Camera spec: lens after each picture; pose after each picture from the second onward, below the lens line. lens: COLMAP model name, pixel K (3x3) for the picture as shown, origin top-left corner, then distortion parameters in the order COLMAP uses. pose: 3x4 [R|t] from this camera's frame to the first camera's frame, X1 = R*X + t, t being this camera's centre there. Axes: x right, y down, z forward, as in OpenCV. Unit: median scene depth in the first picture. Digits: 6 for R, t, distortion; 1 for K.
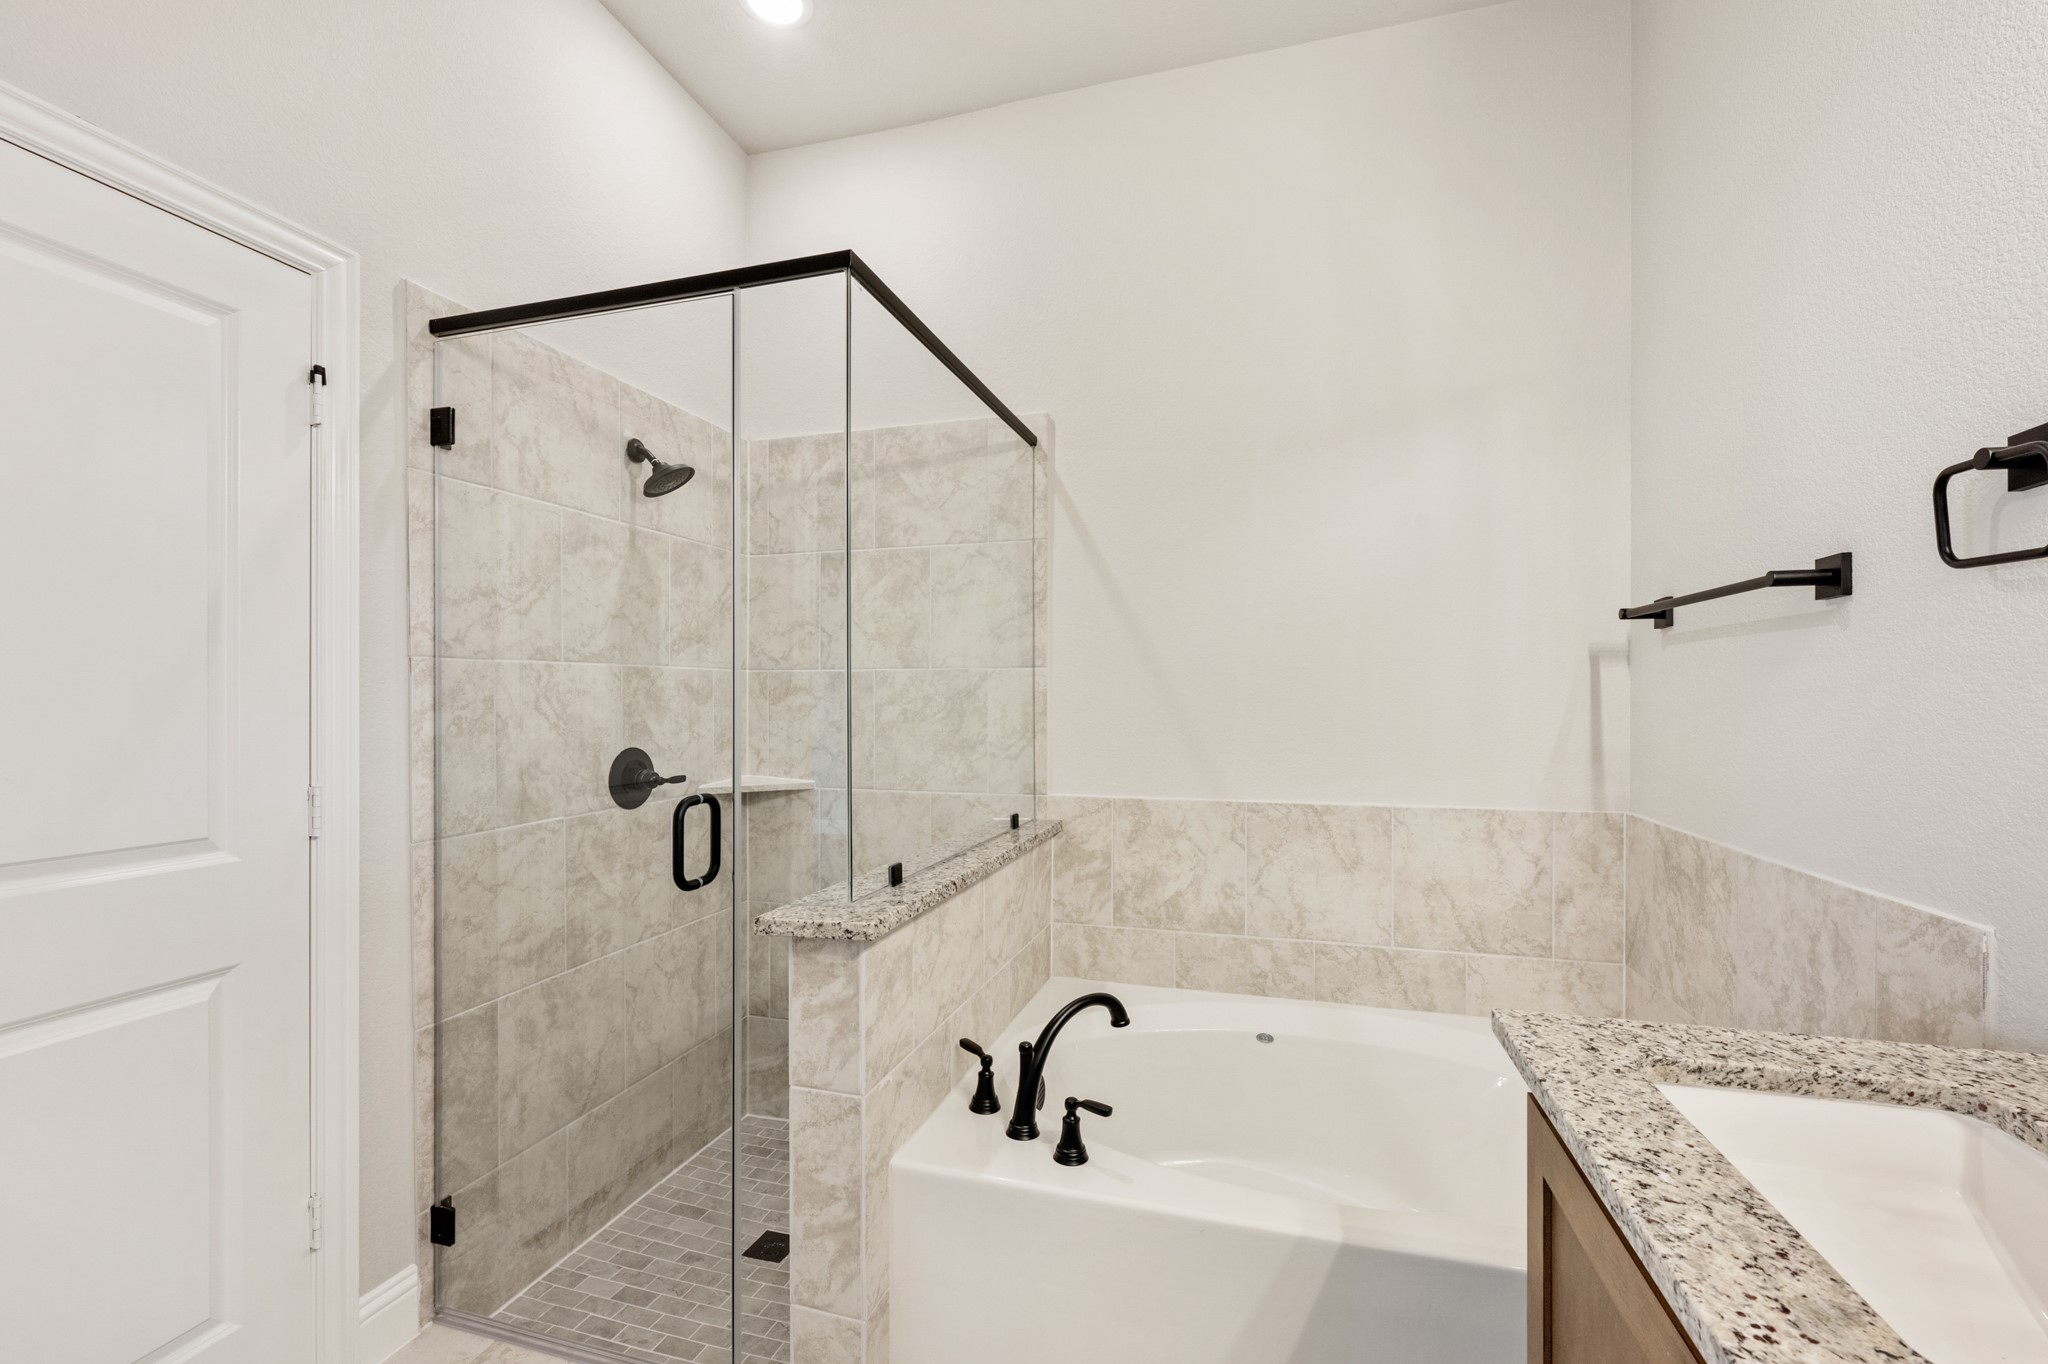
lens RADIAL K [[838.2, 0, 1030.4], [0, 838.2, 702.8], [0, 0, 1]] dist [0.001002, 0.000051]
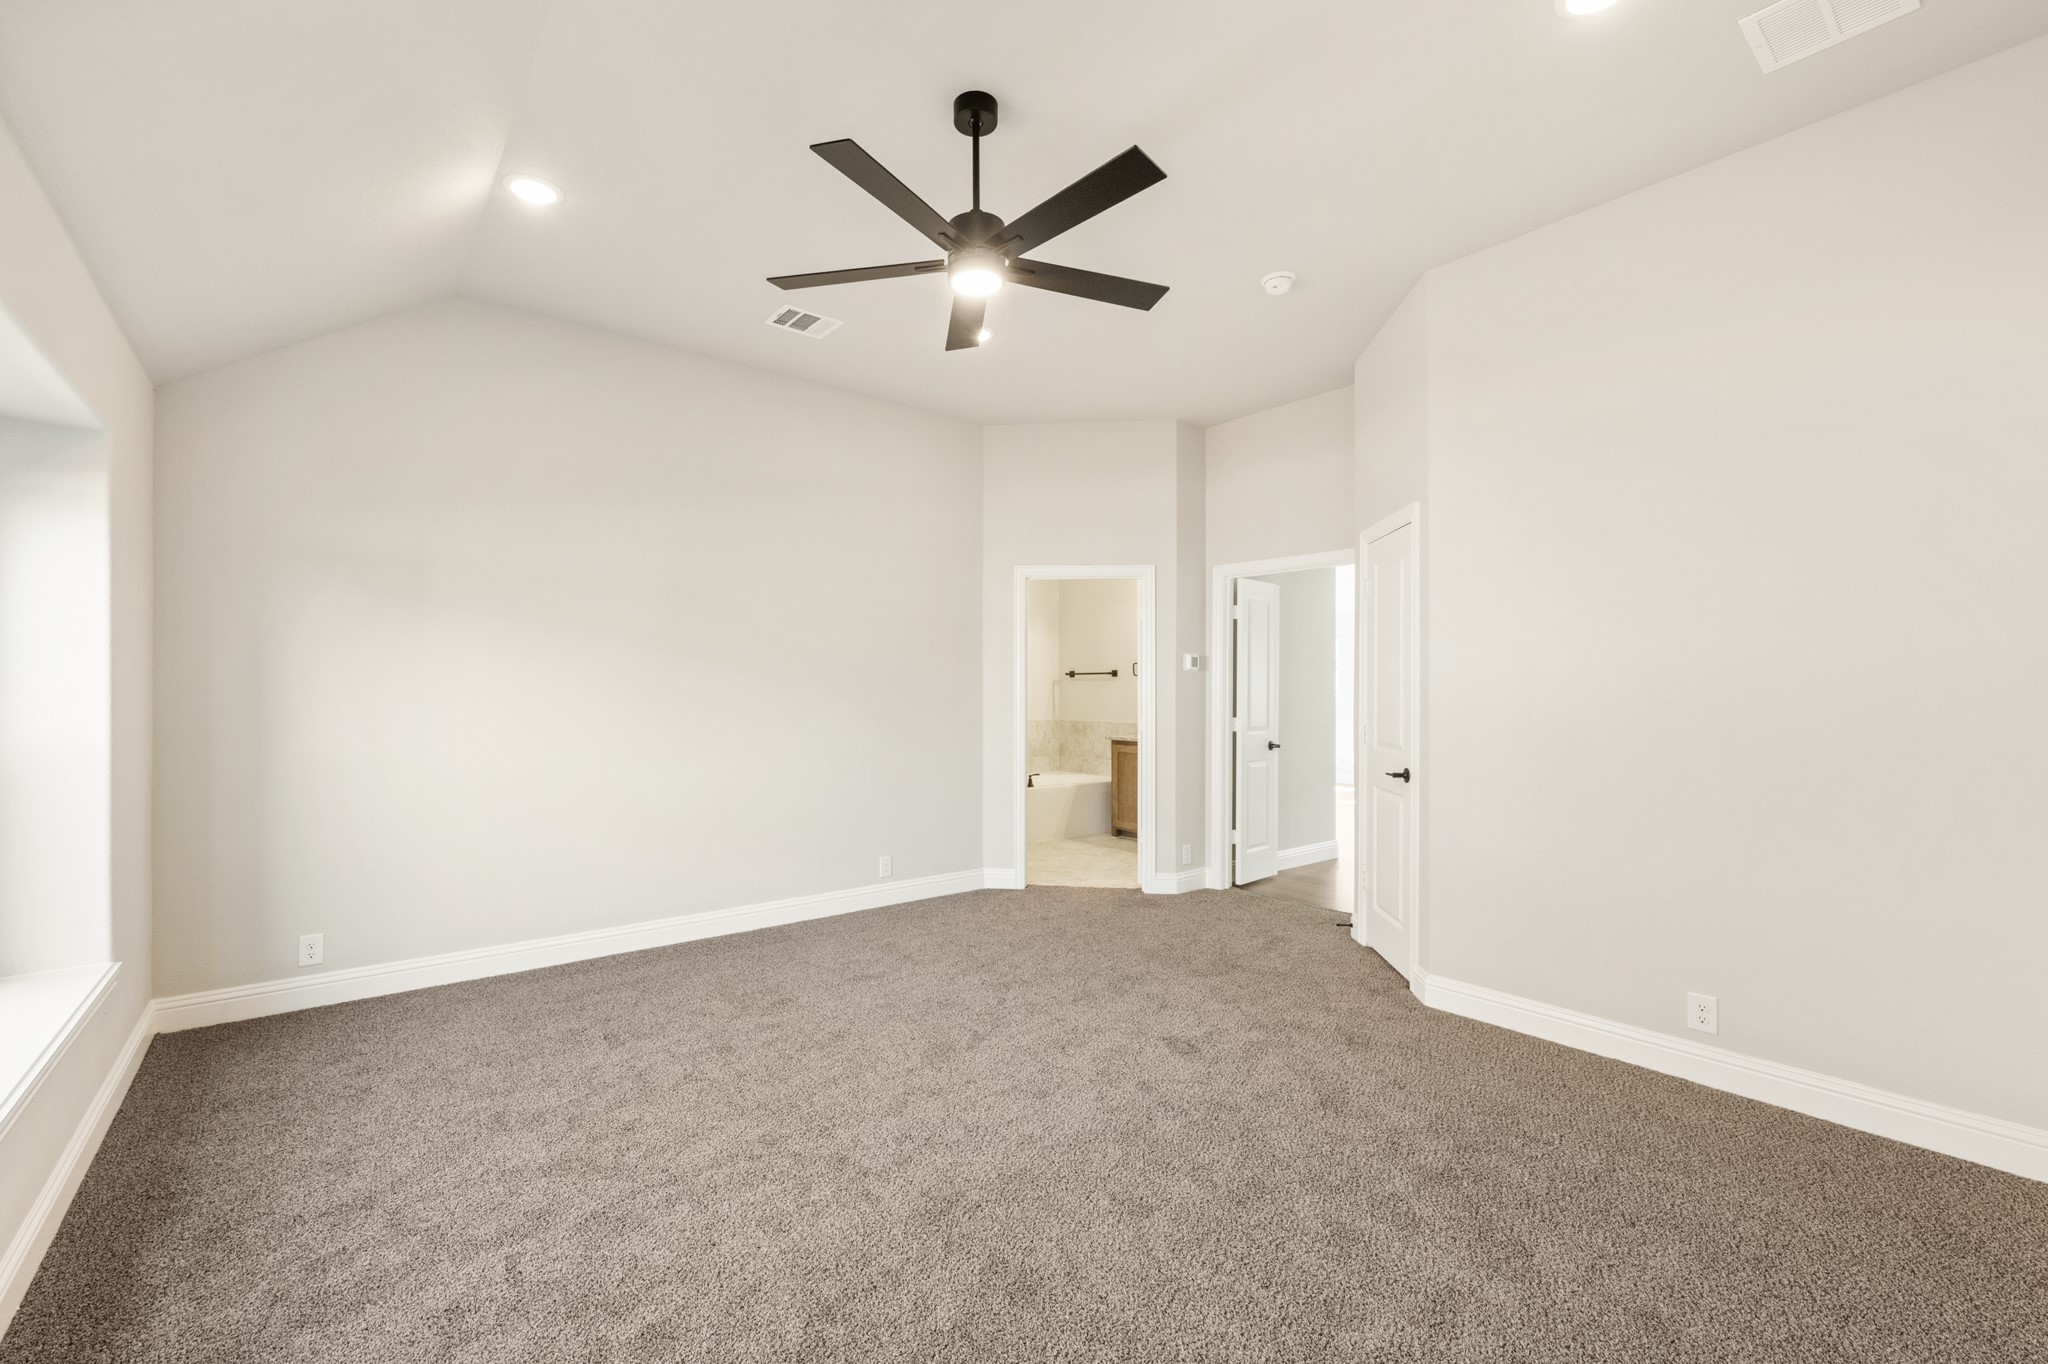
lens RADIAL K [[838.2, 0, 1030.4], [0, 838.2, 702.8], [0, 0, 1]] dist [0.001002, 0.000051]
pose [[0.554300, -0.006350, 0.832293, -3.149882], [0.002497, 0.999979, 0.005966, 0.022030], [-0.832313, -0.001228, 0.554304, -1.337372]]
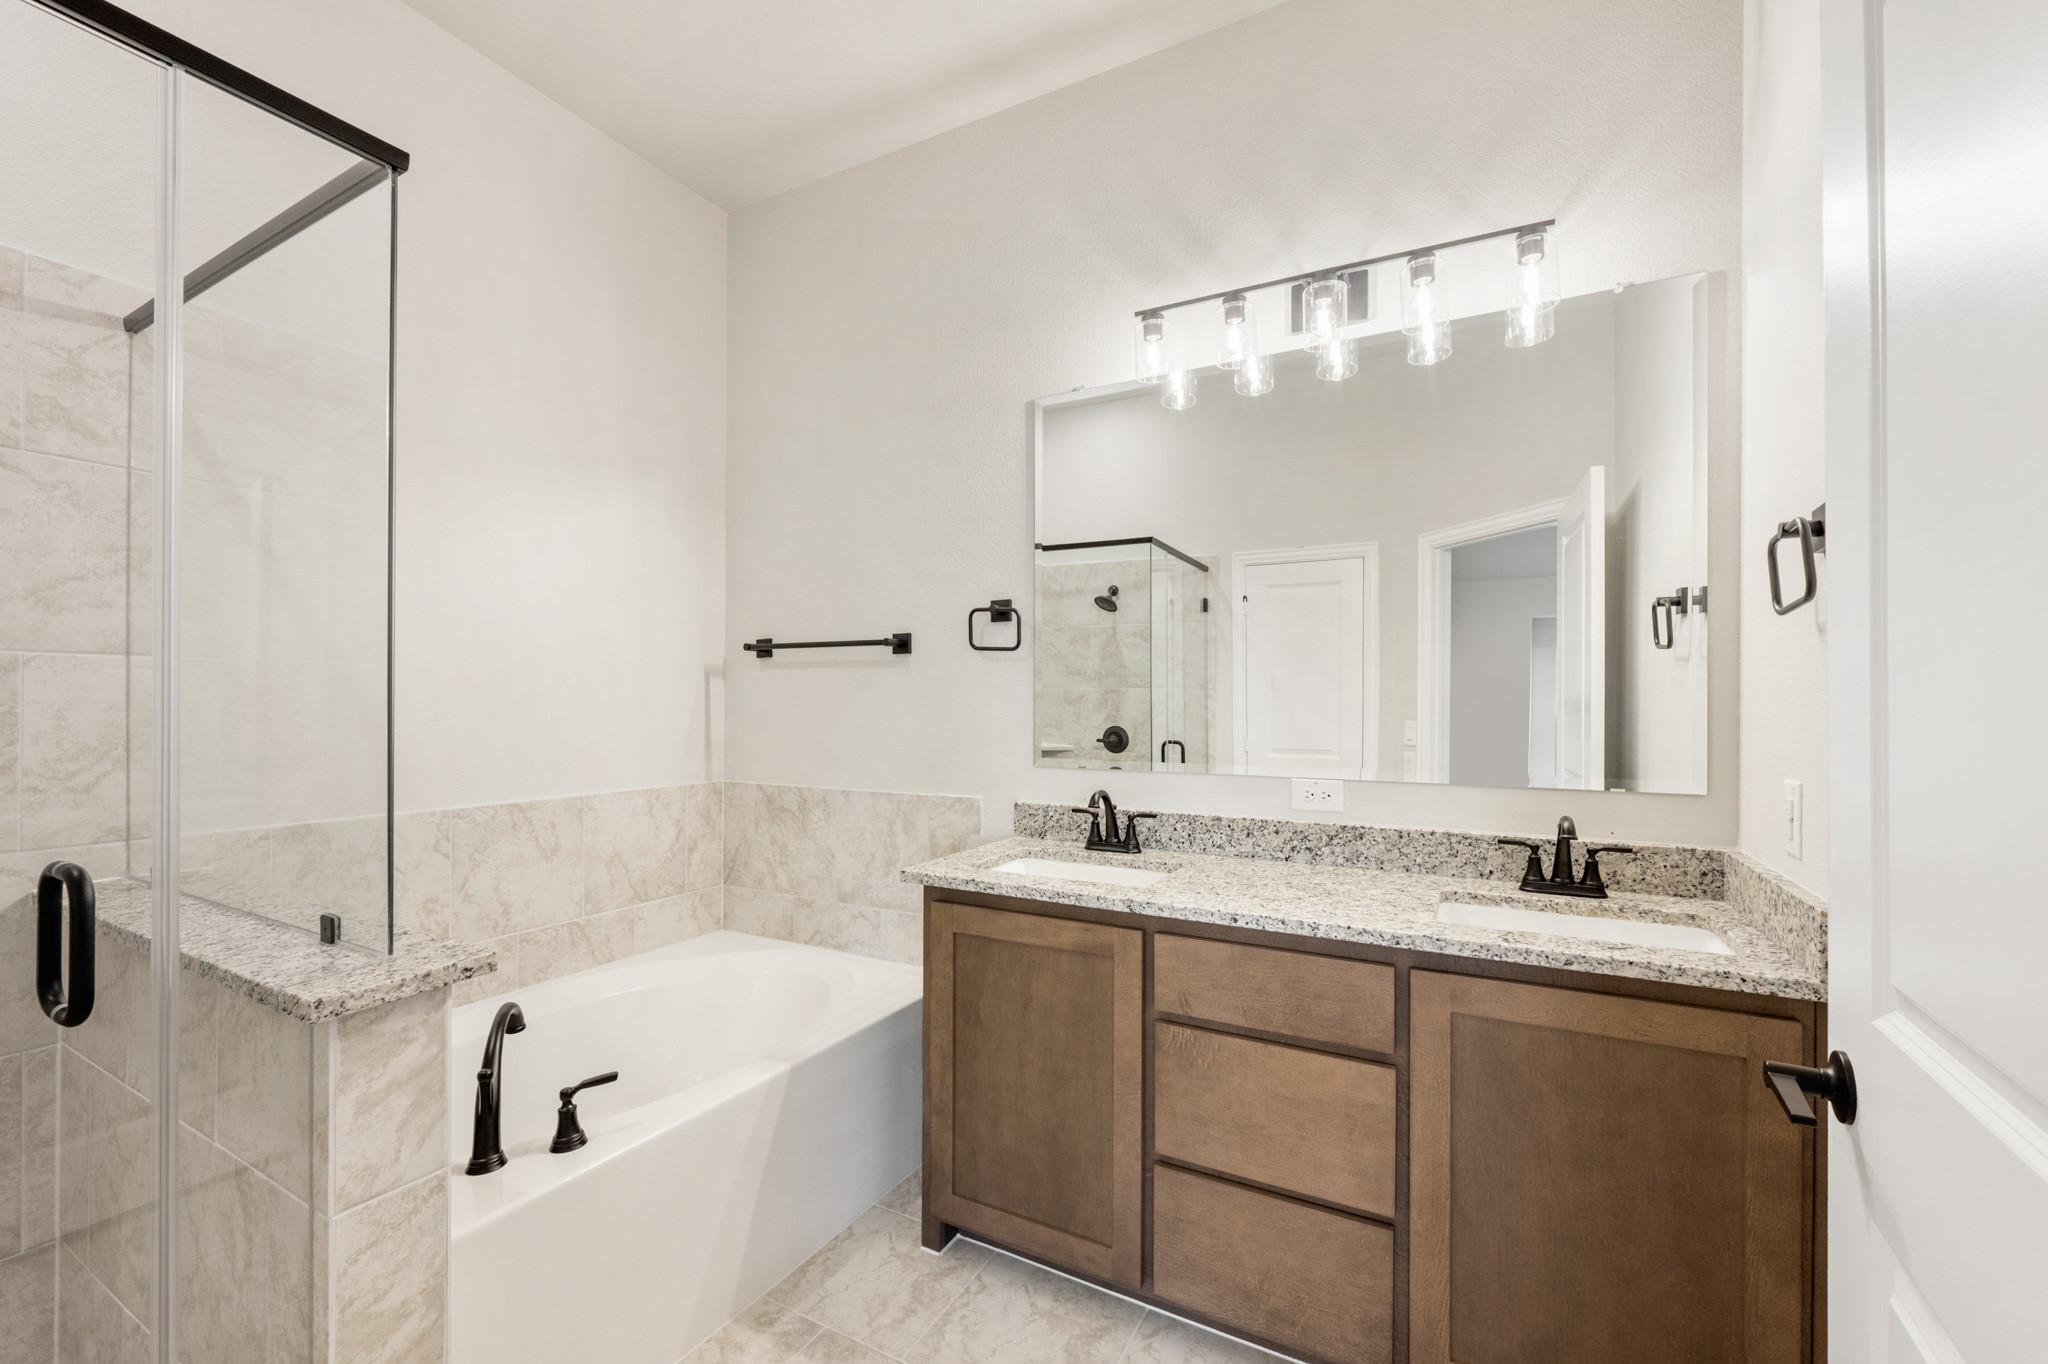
lens RADIAL K [[838.2, 0, 1030.4], [0, 838.2, 702.8], [0, 0, 1]] dist [0.001002, 0.000051]
pose [[0.221660, 0.002364, 0.975121, -0.651225], [0.001533, 0.999995, -0.002773, -0.000310], [-0.975123, 0.002110, 0.221655, 0.165432]]
